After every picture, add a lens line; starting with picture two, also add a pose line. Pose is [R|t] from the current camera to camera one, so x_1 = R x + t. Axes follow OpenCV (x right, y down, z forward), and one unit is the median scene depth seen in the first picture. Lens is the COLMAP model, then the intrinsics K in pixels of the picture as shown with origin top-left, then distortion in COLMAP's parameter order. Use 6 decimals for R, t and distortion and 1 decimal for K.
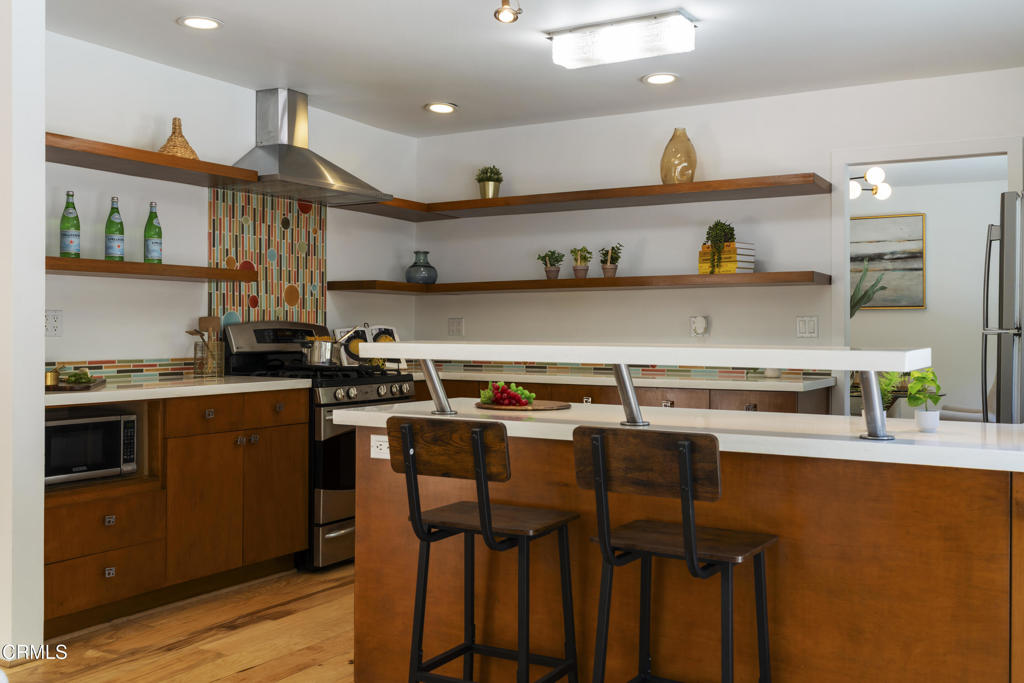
lens RADIAL K [[996.6, 0, 510.7], [0, 996.6, 338.9], [0, 0, 1]] dist [-0.001581, 0.000000]
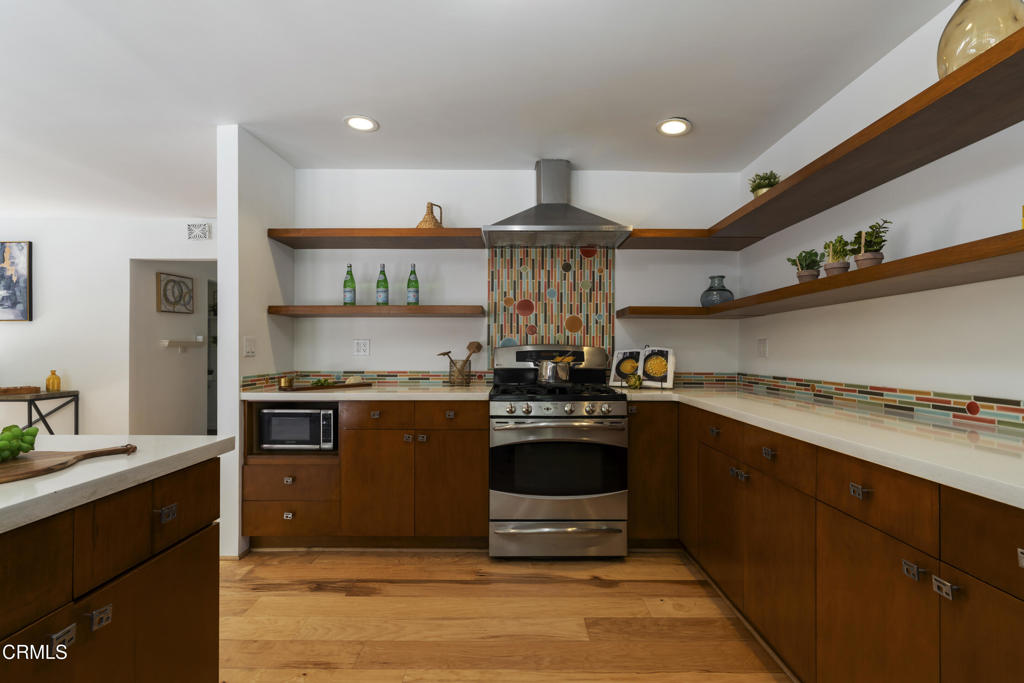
lens RADIAL K [[464.8, 0, 514.2], [0, 464.8, 348.9], [0, 0, 1]] dist [-0.004251, 0.000742]
pose [[0.512903, -0.004914, -0.858433, 0.254016], [-0.006788, 0.999929, -0.009780, -0.006046], [0.858420, 0.010844, 0.512833, 0.656594]]
